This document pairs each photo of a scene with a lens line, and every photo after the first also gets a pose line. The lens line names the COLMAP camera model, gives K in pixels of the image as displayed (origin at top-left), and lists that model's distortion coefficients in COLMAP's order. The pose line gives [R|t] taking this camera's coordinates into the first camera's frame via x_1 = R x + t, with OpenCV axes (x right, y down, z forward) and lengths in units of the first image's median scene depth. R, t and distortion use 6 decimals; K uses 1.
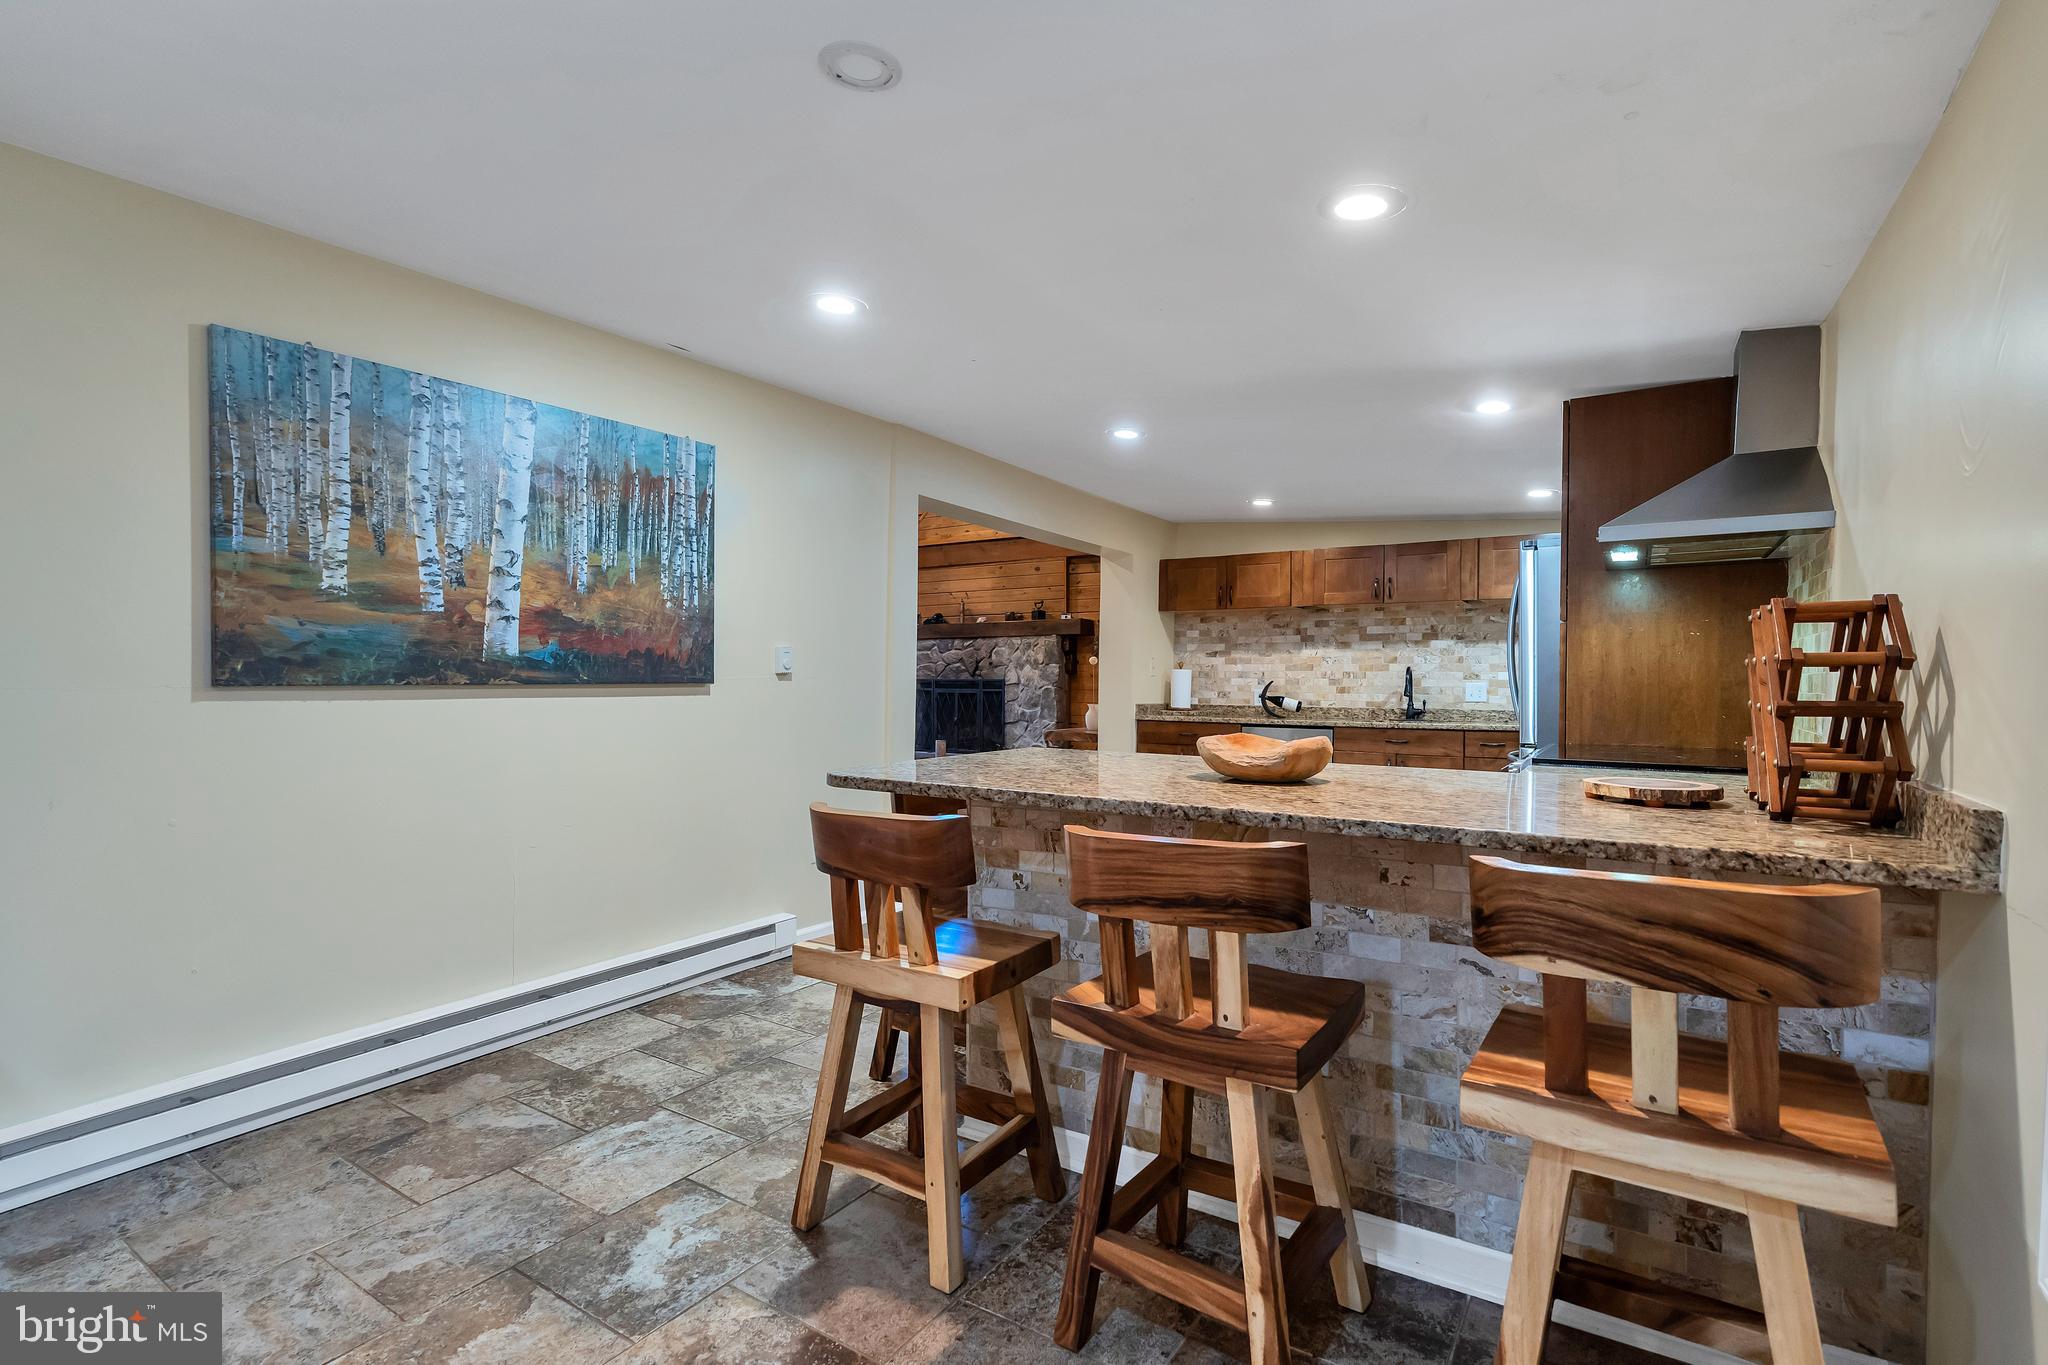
lens RADIAL K [[942.0, 0, 1029.9], [0, 942.0, 697.4], [0, 0, 1]] dist [0.001905, -0.003599]
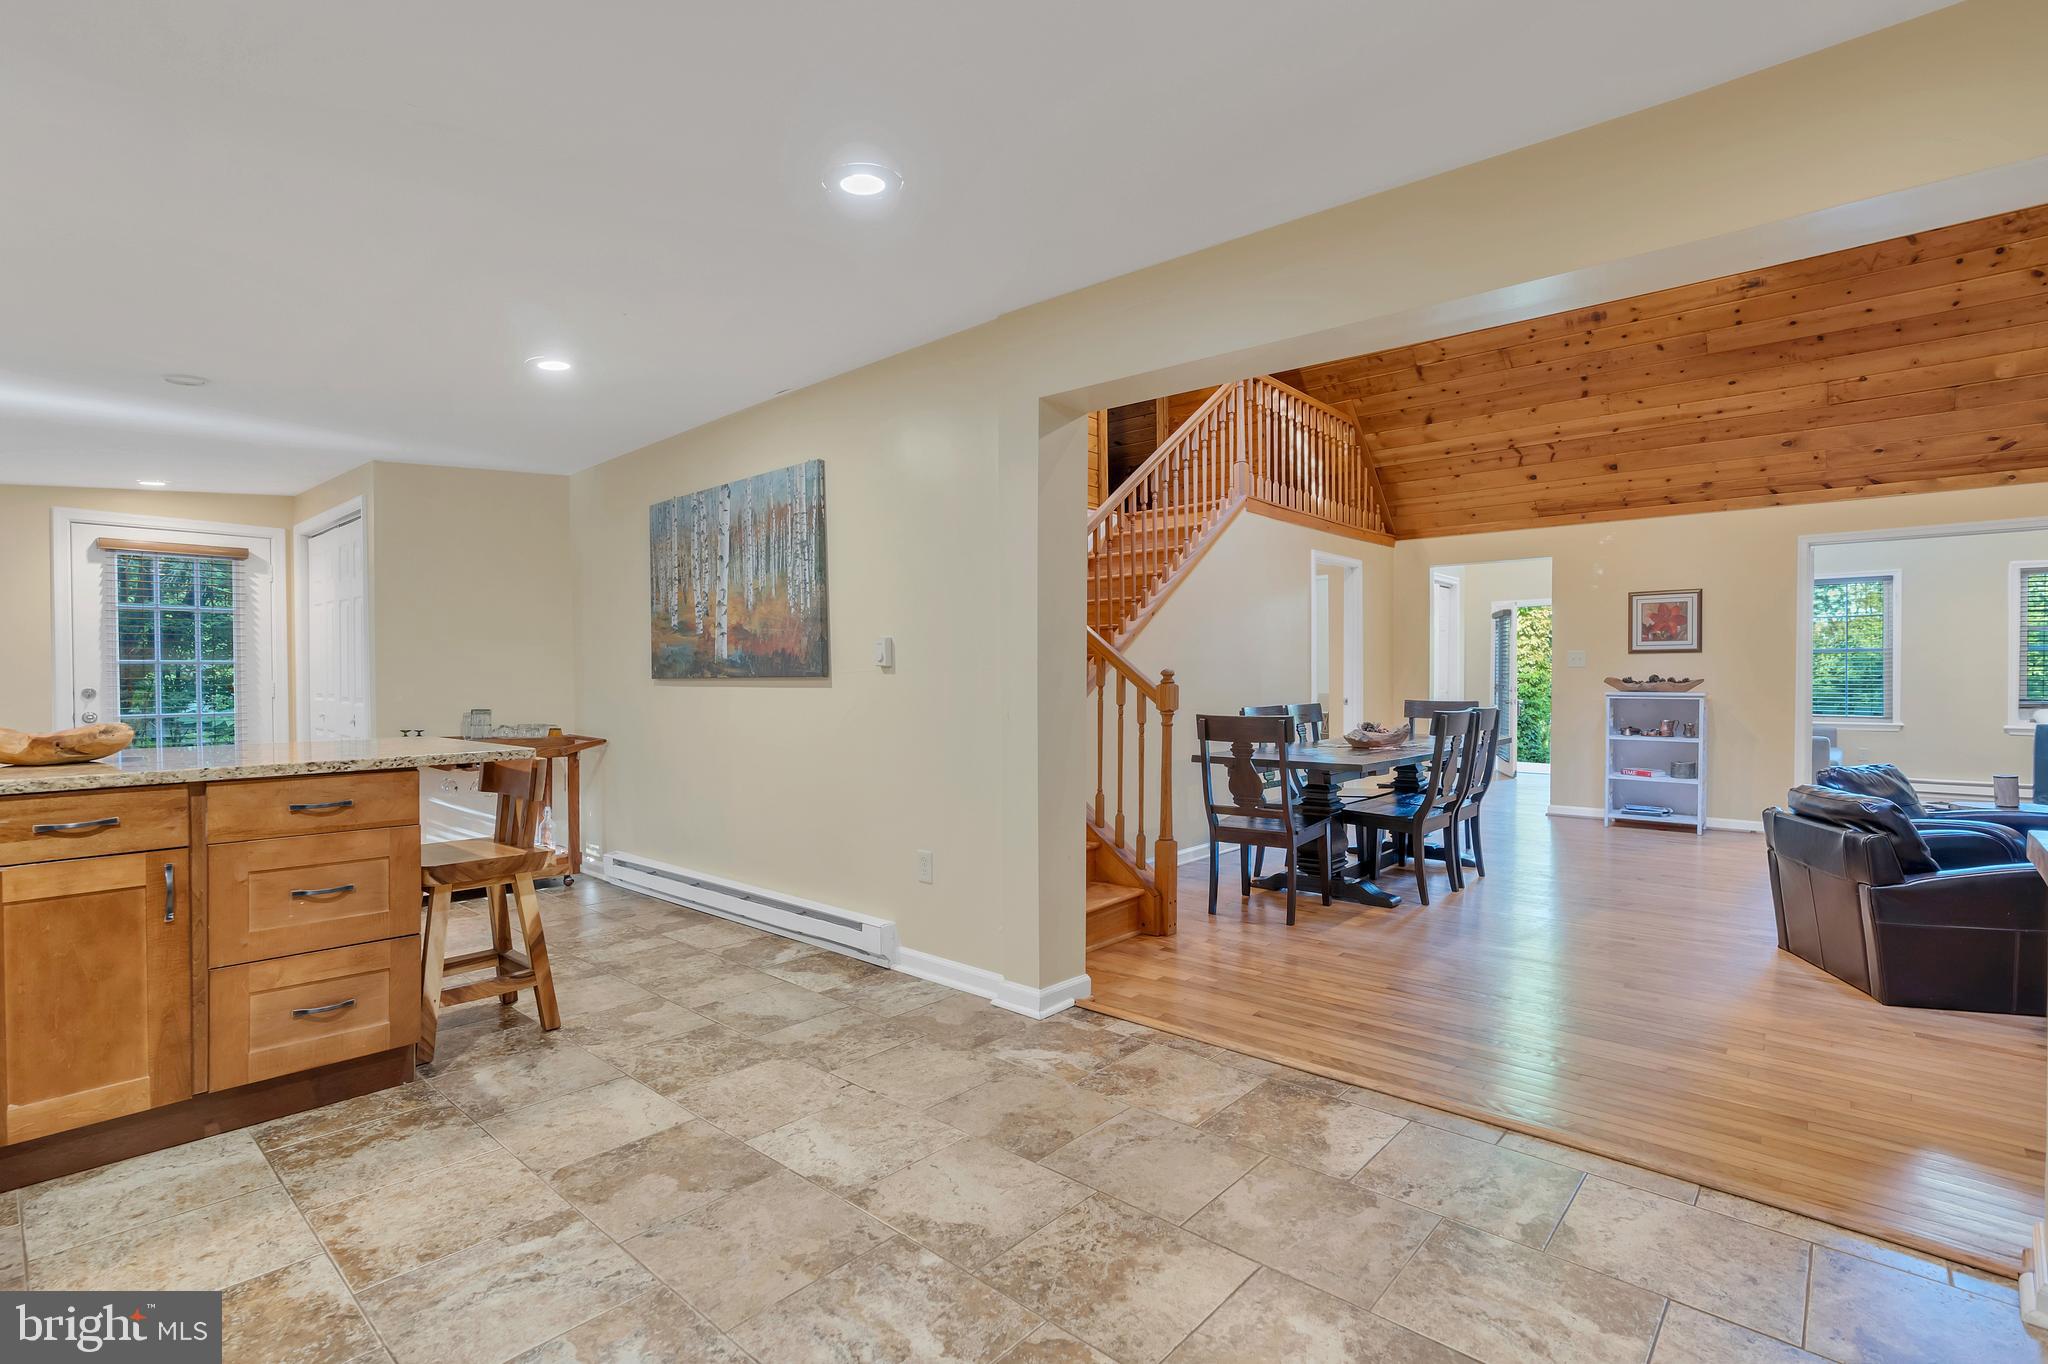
lens RADIAL K [[942.0, 0, 973.0], [0, 942.0, 688.2], [0, 0, 1]] dist [0.001905, -0.003599]
pose [[-0.159235, 0.004954, -0.987228, 0.729063], [-0.013466, 0.999883, 0.007189, -0.011271], [0.987149, 0.014439, -0.159150, 1.374832]]
